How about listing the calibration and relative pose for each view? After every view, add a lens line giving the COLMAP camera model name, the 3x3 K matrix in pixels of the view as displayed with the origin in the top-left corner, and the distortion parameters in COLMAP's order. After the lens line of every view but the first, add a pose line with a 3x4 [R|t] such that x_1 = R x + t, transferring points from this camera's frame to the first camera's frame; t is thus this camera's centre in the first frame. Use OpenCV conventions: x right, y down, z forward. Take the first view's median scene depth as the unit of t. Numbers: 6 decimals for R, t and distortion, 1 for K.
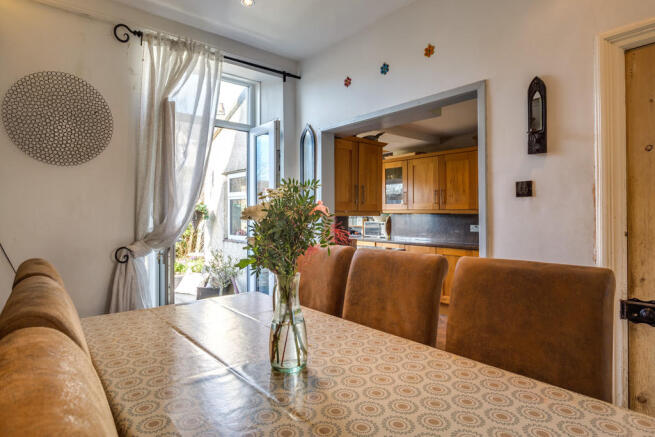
lens RADIAL K [[366.9, 0, 324.8], [0, 366.9, 213.5], [0, 0, 1]] dist [-0.017033, 0.000177]
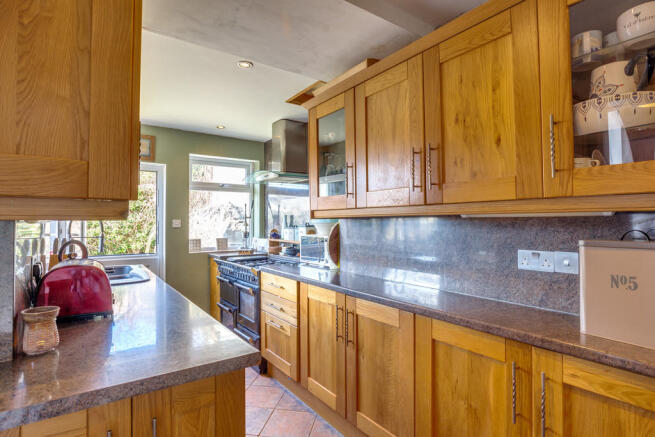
lens RADIAL K [[366.9, 0, 326.0], [0, 366.9, 218.7], [0, 0, 1]] dist [-0.017033, 0.000177]
pose [[0.999436, -0.003792, -0.033364, 0.234159], [0.003312, 0.999890, -0.014451, 0.008800], [0.033415, 0.014332, 0.999339, 0.659787]]
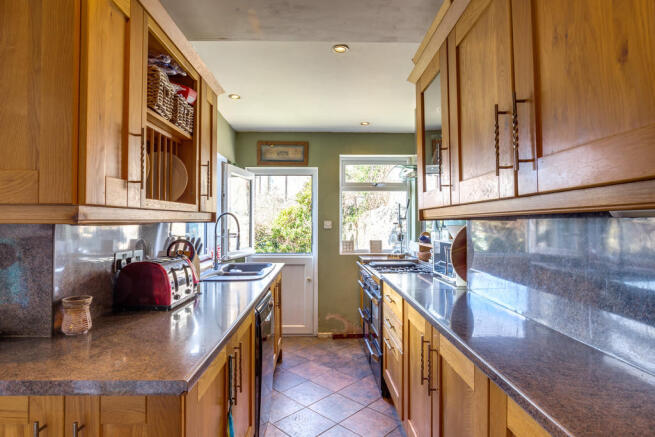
lens RADIAL K [[366.9, 0, 326.6], [0, 366.9, 219.5], [0, 0, 1]] dist [-0.017033, 0.000177]
pose [[0.784381, -0.008017, -0.620228, 0.367214], [-0.001117, 0.999897, -0.014338, 0.006723], [0.620279, 0.011939, 0.784291, 0.788139]]
